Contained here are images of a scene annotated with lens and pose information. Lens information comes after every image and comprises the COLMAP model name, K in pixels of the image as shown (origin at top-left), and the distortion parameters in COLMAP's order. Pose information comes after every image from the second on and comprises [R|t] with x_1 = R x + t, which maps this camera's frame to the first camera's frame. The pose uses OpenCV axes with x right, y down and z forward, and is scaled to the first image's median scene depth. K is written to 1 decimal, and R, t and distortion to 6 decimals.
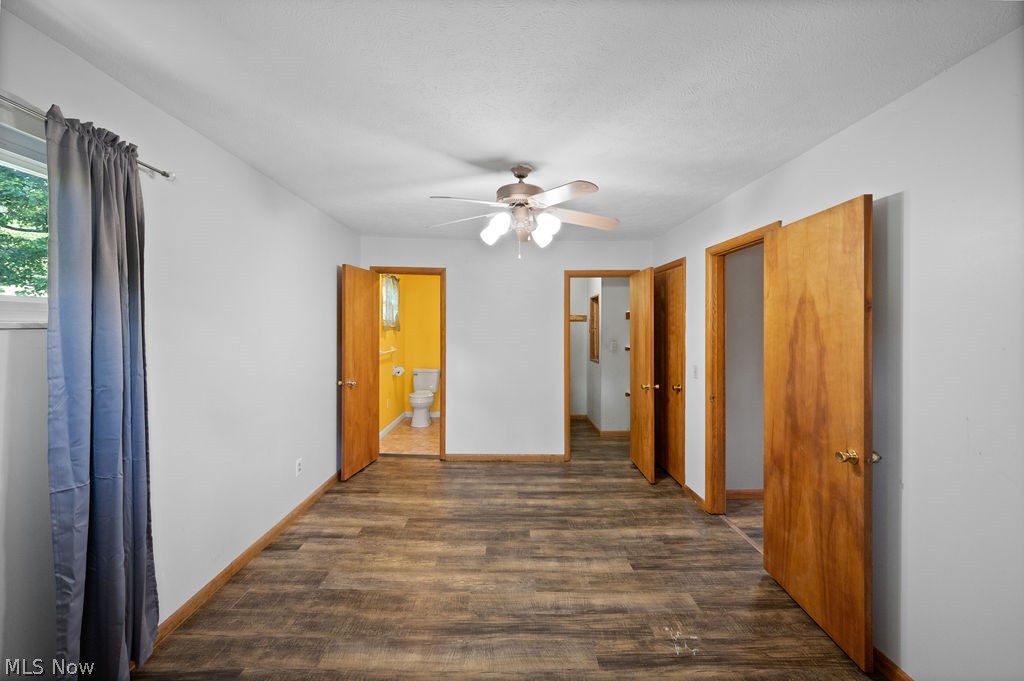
lens RADIAL K [[415.1, 0, 516.4], [0, 415.1, 334.4], [0, 0, 1]] dist [0.000525, 0.000004]
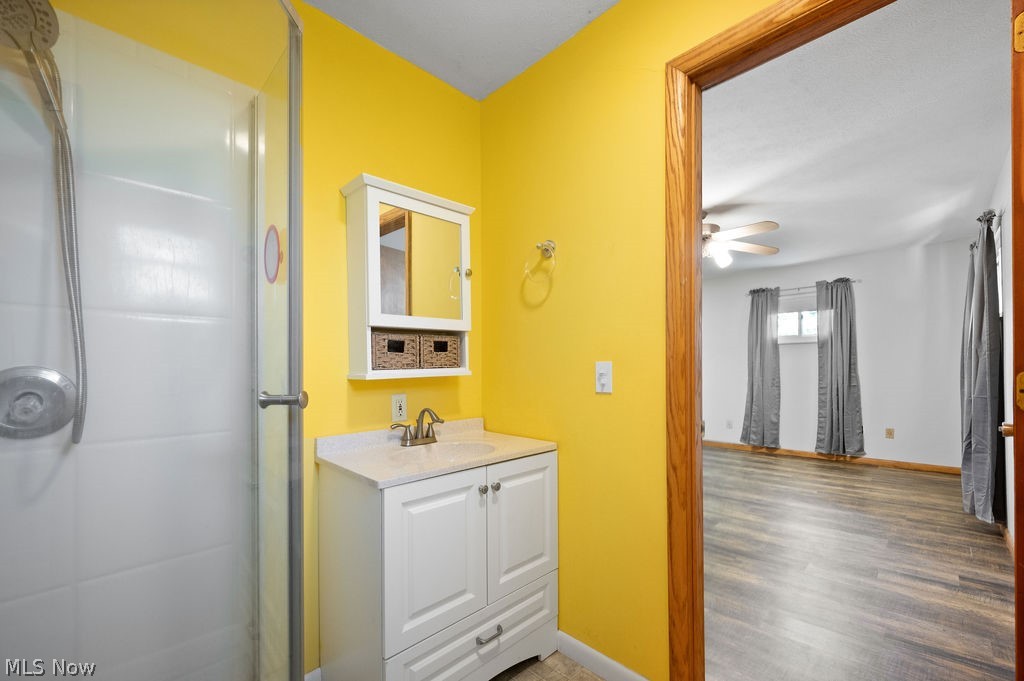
lens RADIAL K [[424.2, 0, 508.1], [0, 424.2, 361.7], [0, 0, 1]] dist [0.000960, 0.000074]
pose [[-0.686538, 0.011177, 0.727008, -0.611011], [0.013251, 0.999908, -0.002859, 0.096793], [-0.726973, 0.007671, -0.686623, 2.566519]]
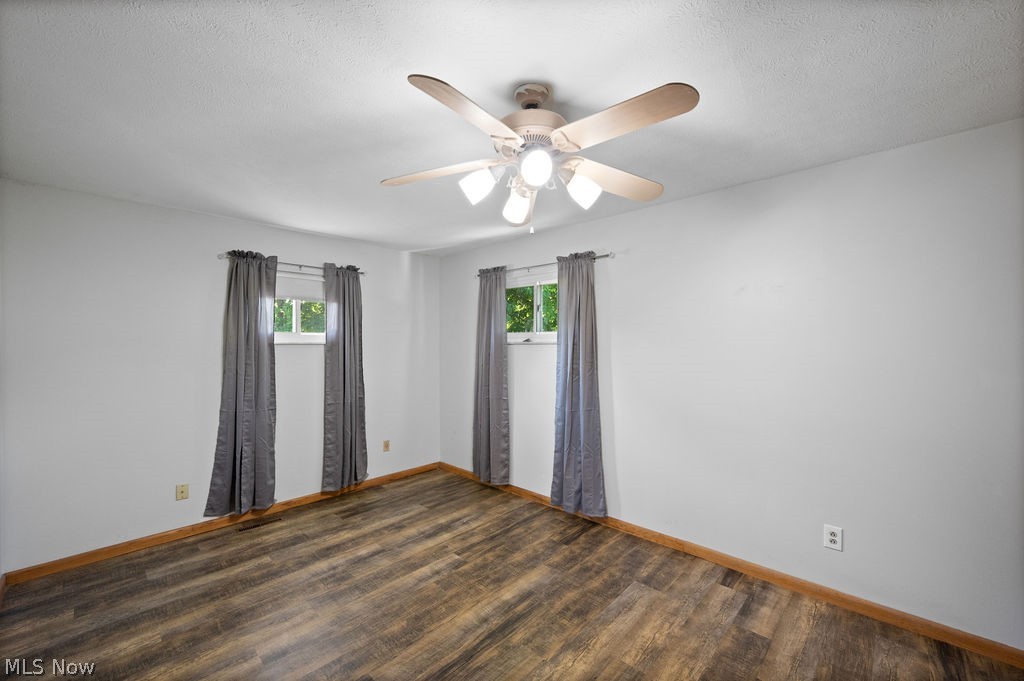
lens RADIAL K [[410.7, 0, 512.0], [0, 410.7, 340.5], [0, 0, 1]] dist [-0.000562, -0.000072]
pose [[-0.705064, -0.012737, -0.709030, 0.523944], [-0.018543, 0.999828, 0.000479, -0.018356], [0.708901, 0.013485, -0.705179, 1.508649]]
